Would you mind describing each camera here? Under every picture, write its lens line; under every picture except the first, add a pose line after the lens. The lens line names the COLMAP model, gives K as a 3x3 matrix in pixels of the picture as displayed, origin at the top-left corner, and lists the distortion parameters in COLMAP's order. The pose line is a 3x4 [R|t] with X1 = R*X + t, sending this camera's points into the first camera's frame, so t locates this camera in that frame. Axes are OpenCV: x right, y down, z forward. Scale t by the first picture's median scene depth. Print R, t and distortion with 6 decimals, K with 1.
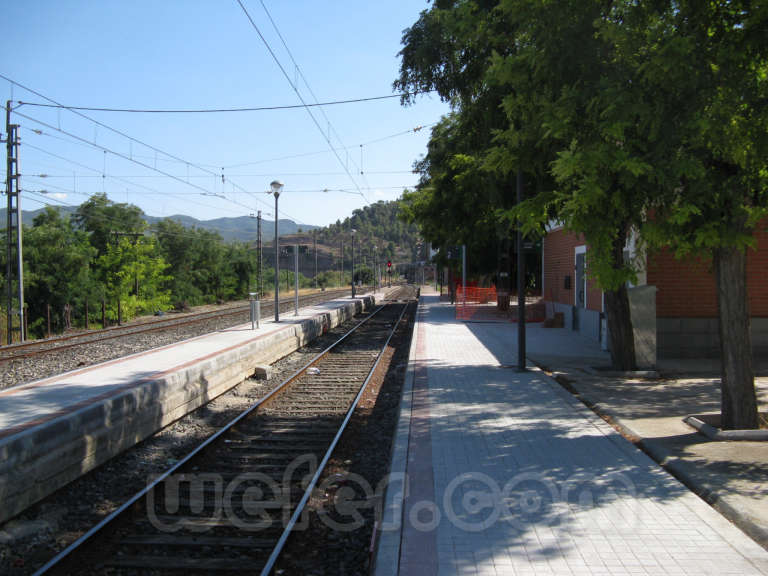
lens RADIAL K [[796.0, 0, 384.0], [0, 796.0, 288.0], [0, 0, 1]] dist [-0.182679, 0.186921]
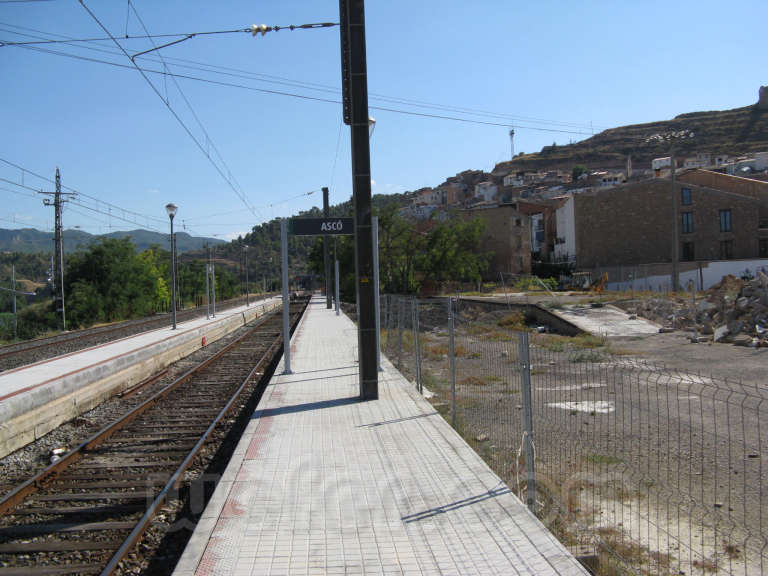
lens RADIAL K [[798.3, 0, 384.0], [0, 798.3, 288.0], [0, 0, 1]] dist [-0.186663, 0.210529]
pose [[0.991343, -0.025828, 0.128732, -0.053848], [0.027248, 0.999586, -0.009276, 0.032874], [-0.128439, 0.012704, 0.991636, -1.969198]]
